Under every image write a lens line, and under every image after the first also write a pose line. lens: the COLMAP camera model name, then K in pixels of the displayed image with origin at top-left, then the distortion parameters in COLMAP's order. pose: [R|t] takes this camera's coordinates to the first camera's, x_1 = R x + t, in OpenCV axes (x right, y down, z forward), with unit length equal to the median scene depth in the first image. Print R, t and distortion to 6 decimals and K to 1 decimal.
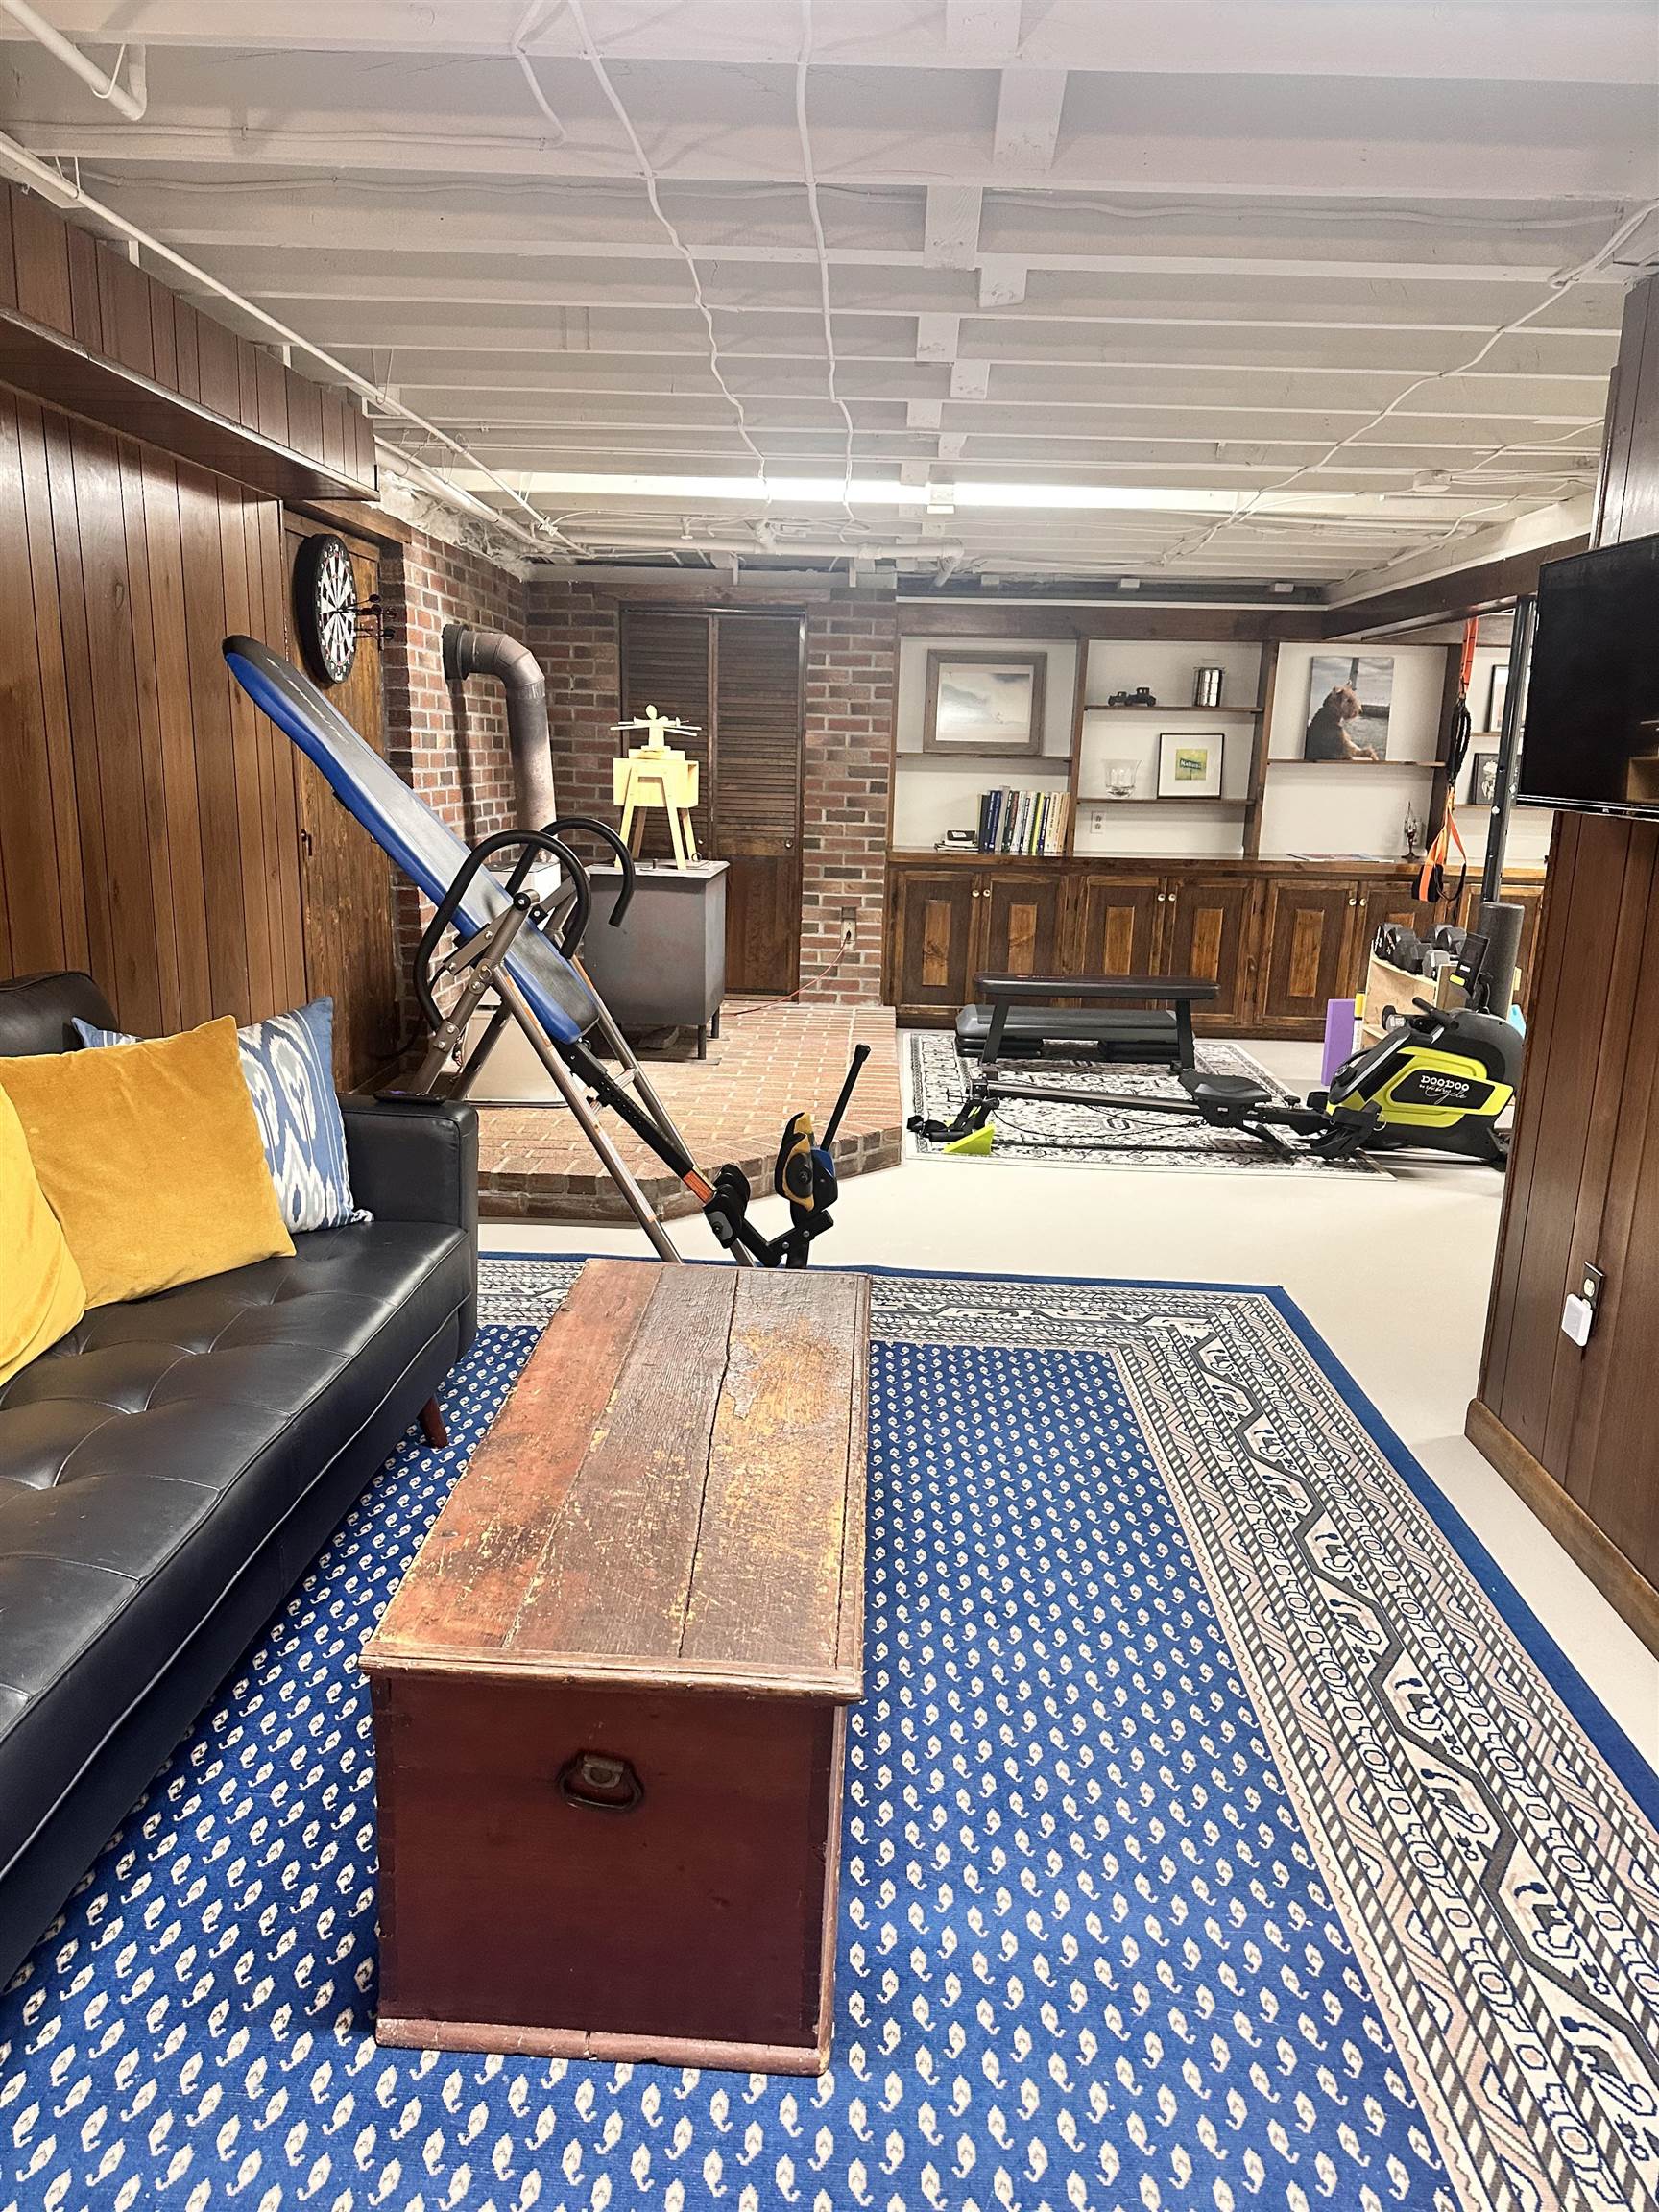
lens RADIAL K [[1569.1, 0, 827.9], [0, 1569.1, 1108.4], [0, 0, 1]] dist [0.004783, -0.000134]
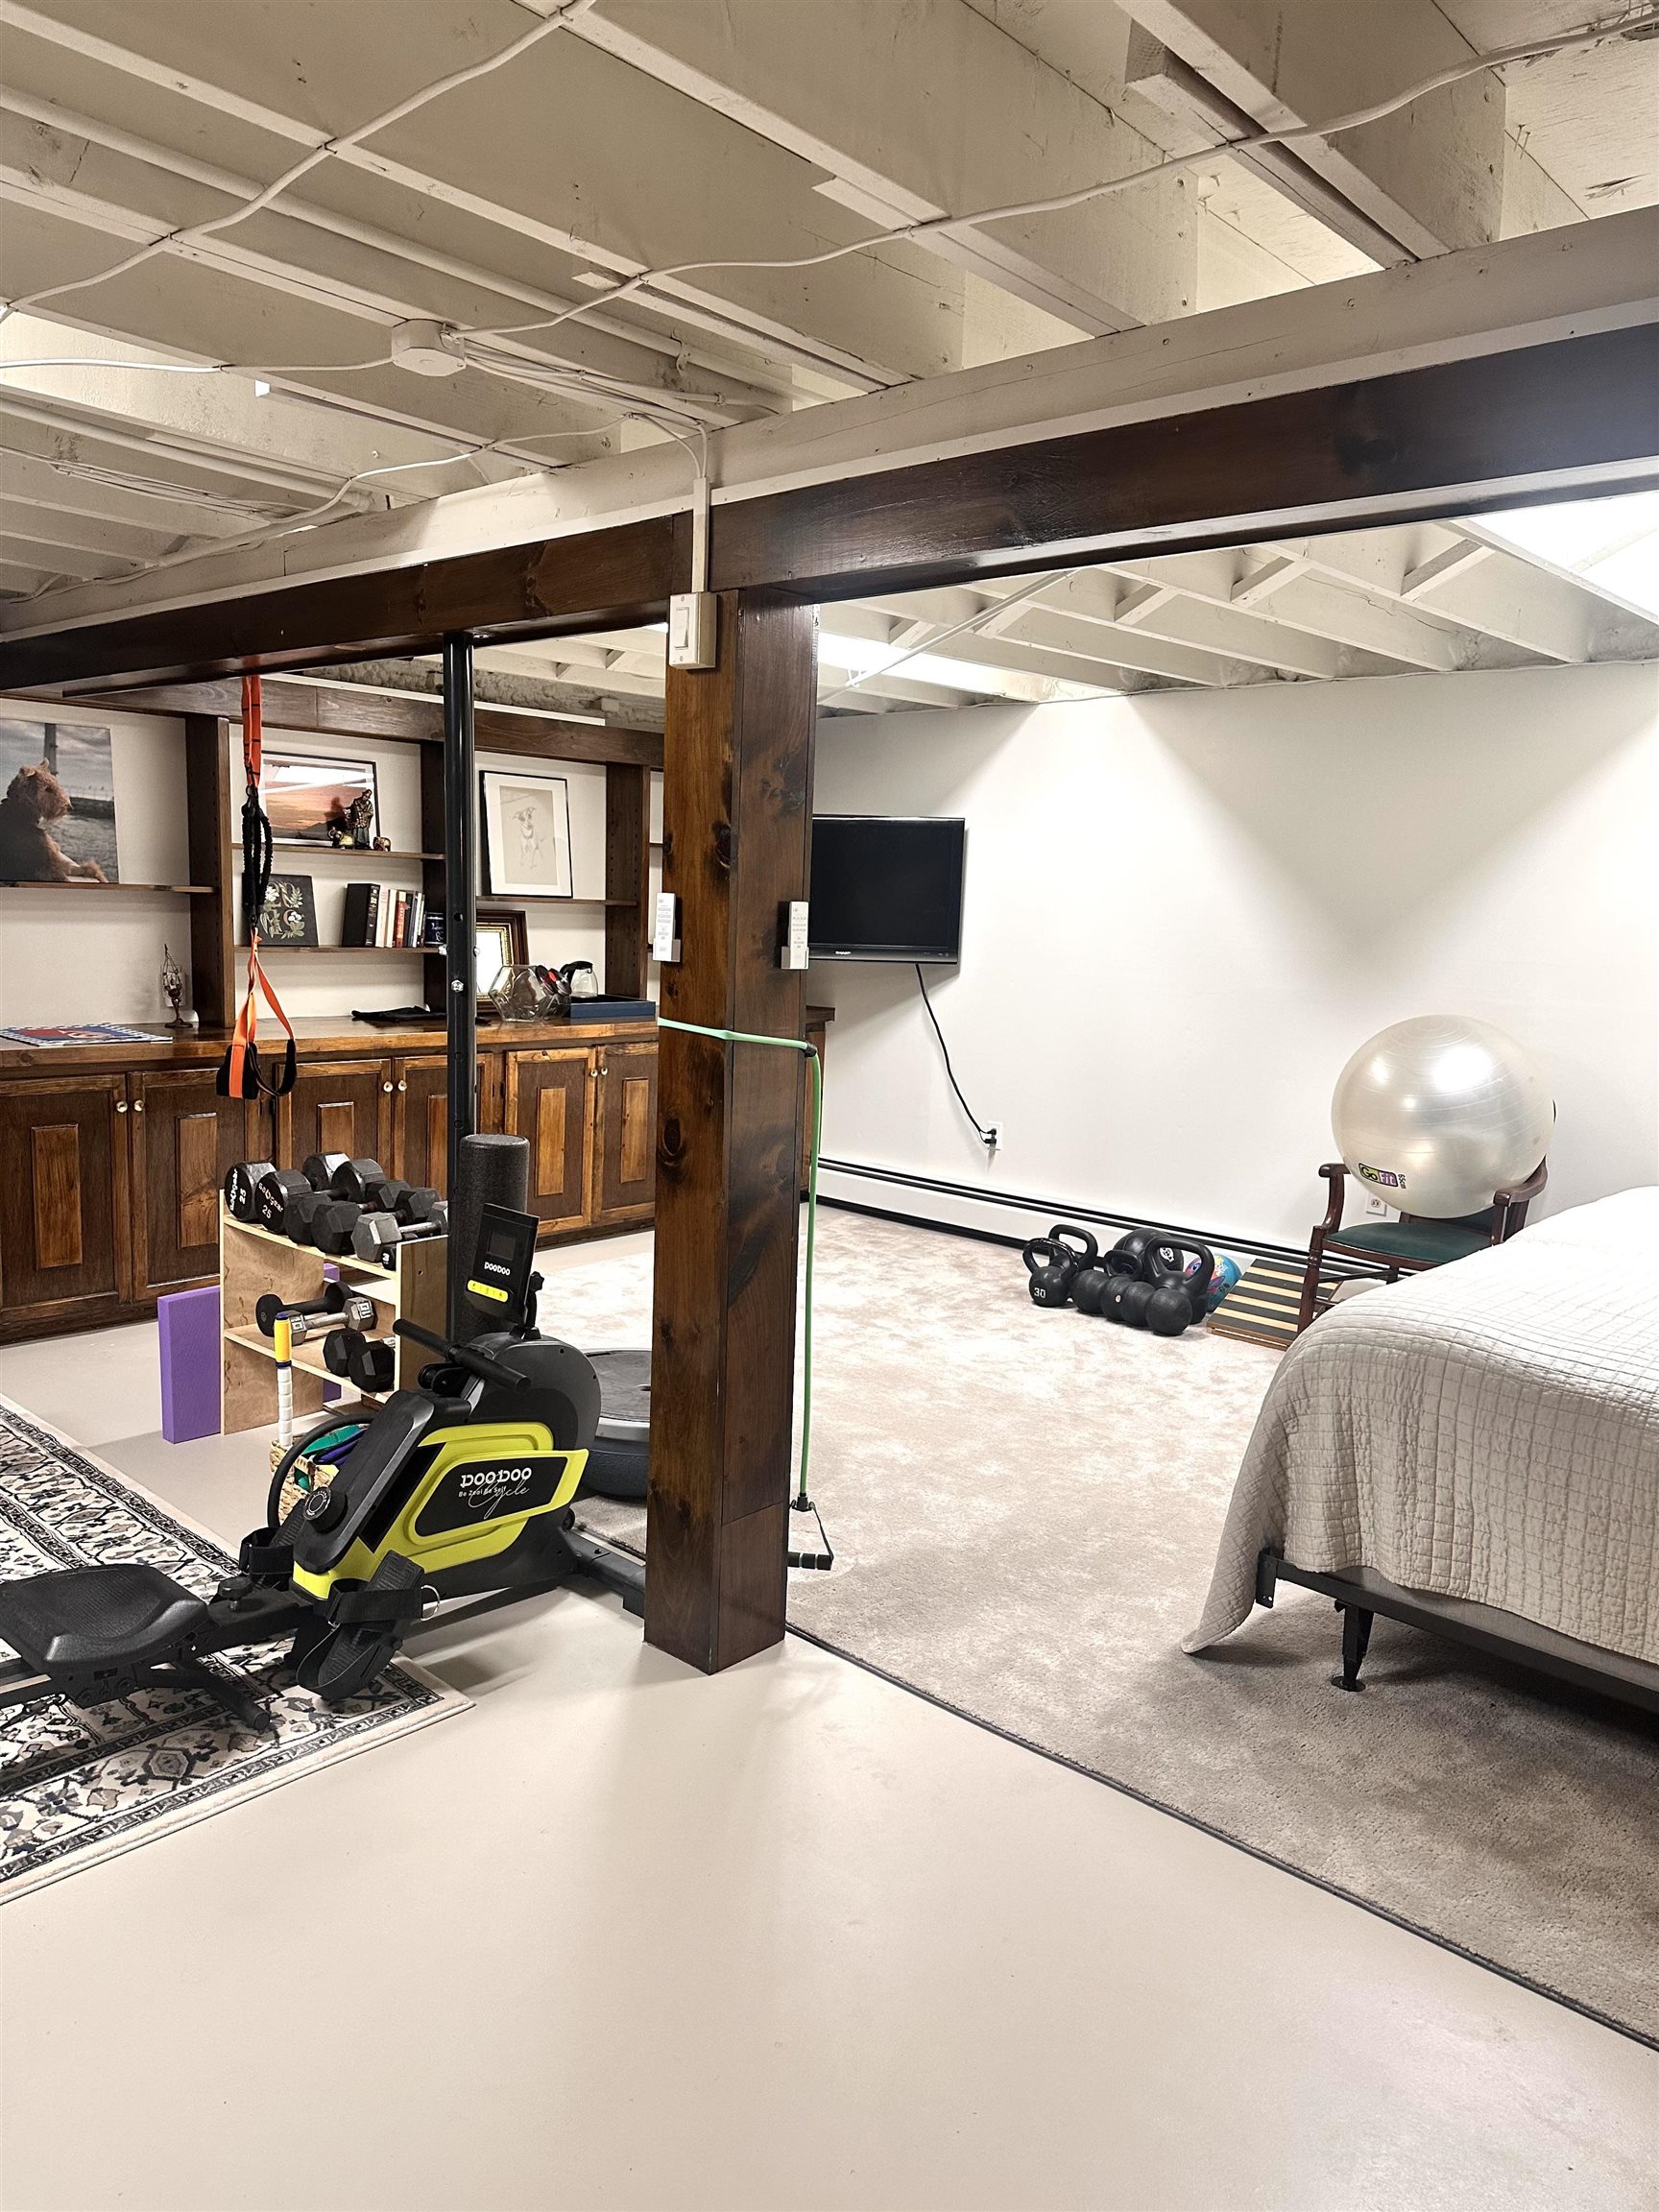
lens RADIAL K [[1569.1, 0, 827.0], [0, 1569.1, 1102.6], [0, 0, 1]] dist [0.004783, -0.000134]
pose [[0.652166, -0.100945, 0.751325, 0.056438], [0.151554, 0.988448, 0.001252, -0.109159], [-0.742772, 0.113049, 0.659931, 0.450580]]
